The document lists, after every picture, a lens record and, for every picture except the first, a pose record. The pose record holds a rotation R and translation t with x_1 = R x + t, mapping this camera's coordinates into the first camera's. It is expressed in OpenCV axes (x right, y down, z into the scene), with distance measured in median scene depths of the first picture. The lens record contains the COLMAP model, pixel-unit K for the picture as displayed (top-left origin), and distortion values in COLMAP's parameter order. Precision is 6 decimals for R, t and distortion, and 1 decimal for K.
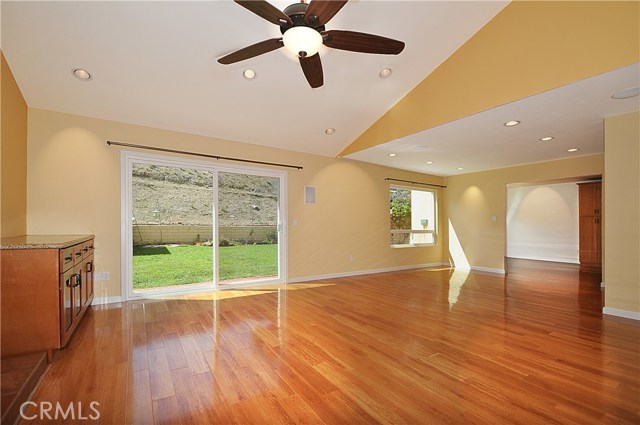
lens RADIAL K [[283.3, 0, 320.9], [0, 283.3, 226.2], [0, 0, 1]] dist [-0.000556, -0.000074]
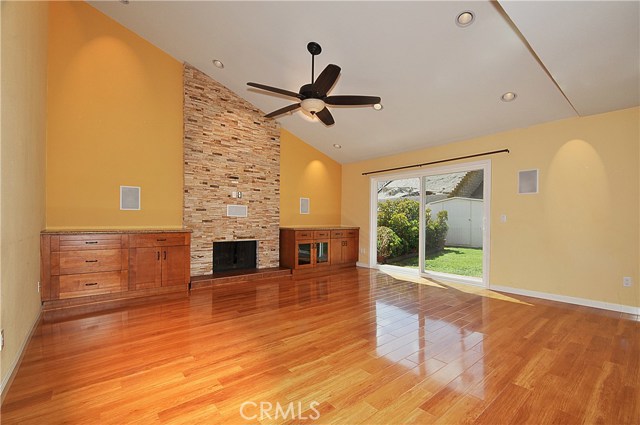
lens RADIAL K [[283.3, 0, 320.9], [0, 283.3, 226.2], [0, 0, 1]] dist [-0.000556, -0.000074]
pose [[0.114392, 0.012556, -0.993356, 0.995065], [-0.011683, 0.999868, 0.011293, 0.008210], [0.993367, 0.010314, 0.114523, 0.573002]]
